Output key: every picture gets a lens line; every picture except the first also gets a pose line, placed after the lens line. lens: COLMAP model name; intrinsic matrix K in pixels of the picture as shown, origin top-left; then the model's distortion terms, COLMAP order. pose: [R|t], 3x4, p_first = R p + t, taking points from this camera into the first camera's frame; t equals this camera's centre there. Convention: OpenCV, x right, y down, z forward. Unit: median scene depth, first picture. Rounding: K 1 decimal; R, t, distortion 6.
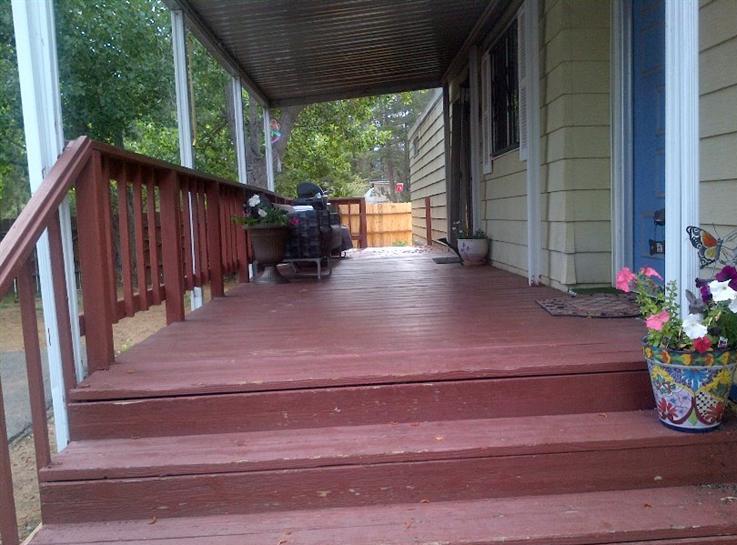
lens RADIAL K [[708.3, 0, 386.9], [0, 708.3, 280.9], [0, 0, 1]] dist [0.107271, -0.205061]
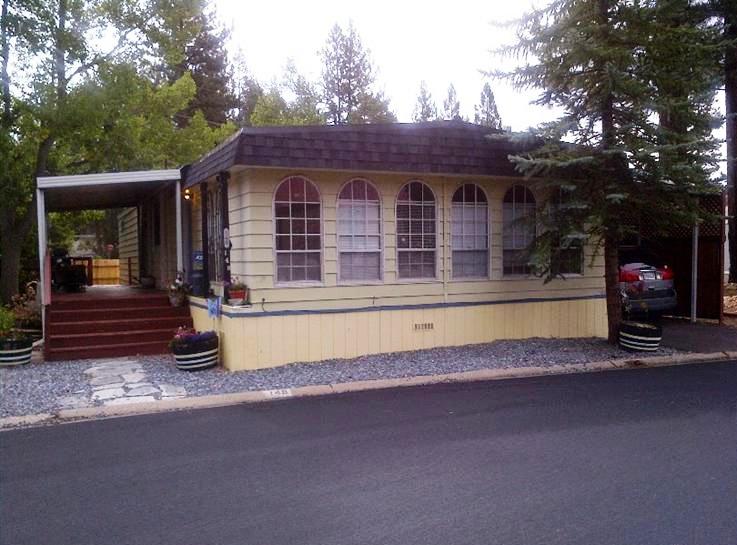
lens RADIAL K [[708.3, 0, 386.9], [0, 708.3, 280.9], [0, 0, 1]] dist [0.107271, -0.205061]
pose [[0.923011, 0.015988, 0.384442, -0.036252], [0.014307, 0.997019, -0.075814, 0.085795], [-0.384508, 0.075478, 0.920031, -0.904784]]
